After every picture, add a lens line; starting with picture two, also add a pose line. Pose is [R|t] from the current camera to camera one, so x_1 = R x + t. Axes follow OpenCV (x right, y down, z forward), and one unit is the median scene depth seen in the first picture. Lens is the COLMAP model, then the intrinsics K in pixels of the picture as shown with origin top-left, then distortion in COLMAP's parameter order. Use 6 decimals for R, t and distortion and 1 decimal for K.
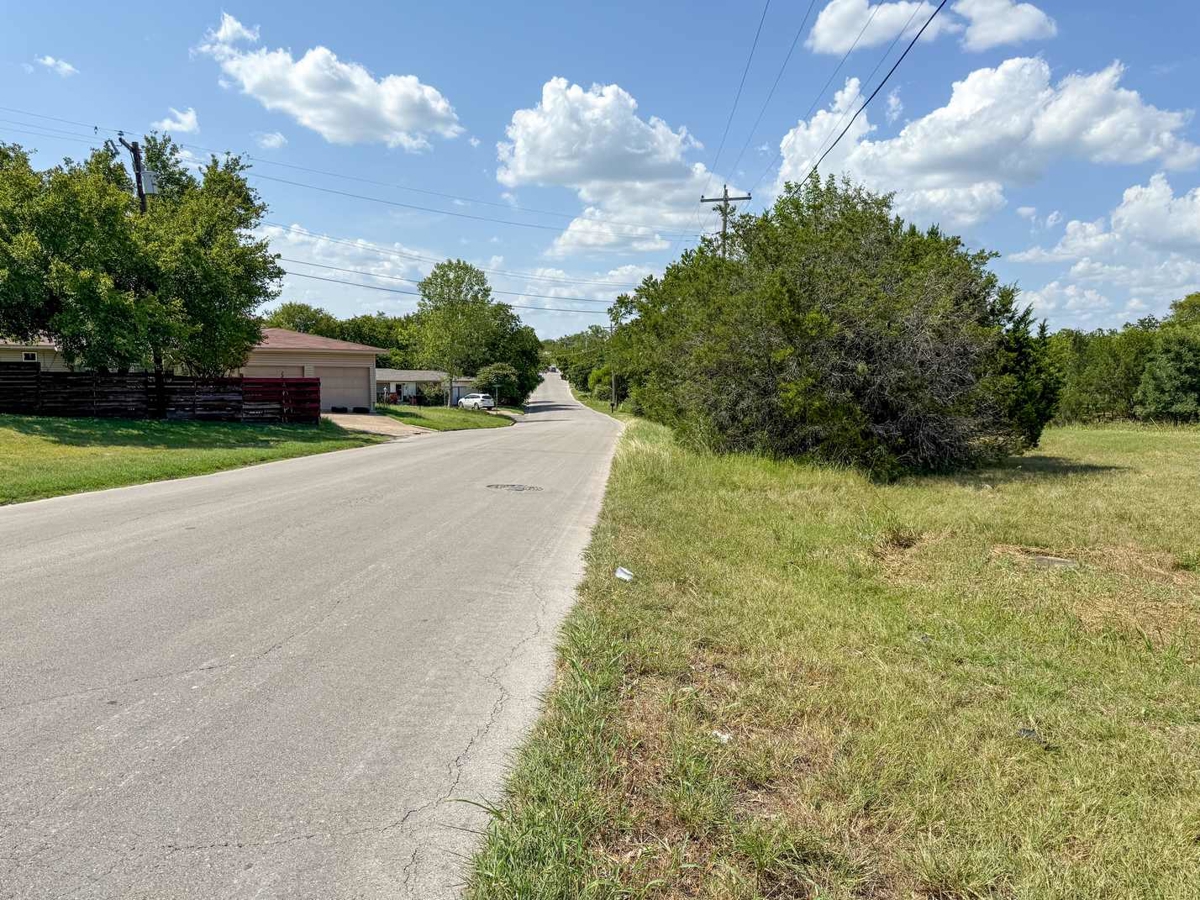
lens RADIAL K [[855.0, 0, 604.3], [0, 855.0, 456.2], [0, 0, 1]] dist [0.112166, -0.188477]
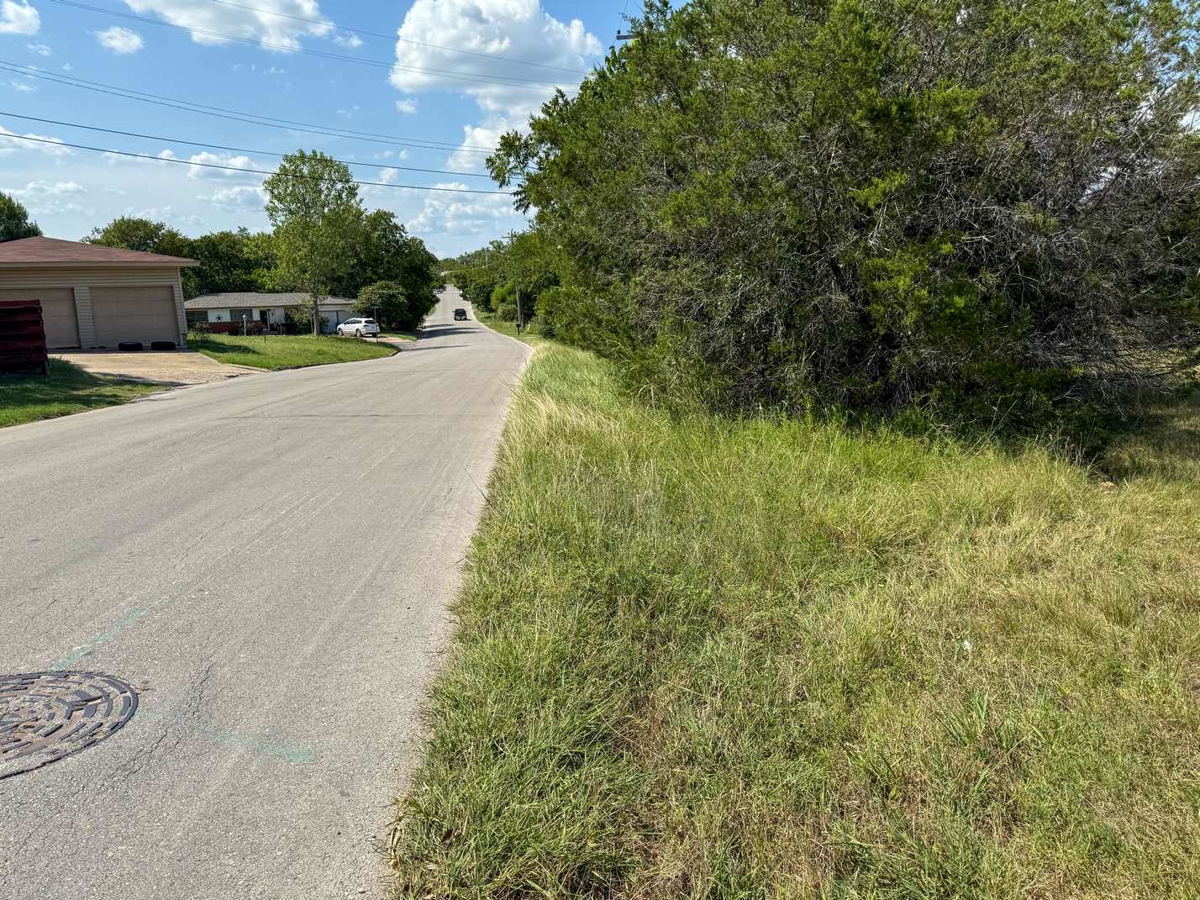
lens RADIAL K [[855.0, 0, 604.3], [0, 855.0, 456.2], [0, 0, 1]] dist [0.112166, -0.188477]
pose [[0.993686, -0.055508, 0.097503, 0.004278], [0.046281, 0.994451, 0.094477, -0.005898], [-0.102206, -0.089368, 0.990741, 0.107156]]
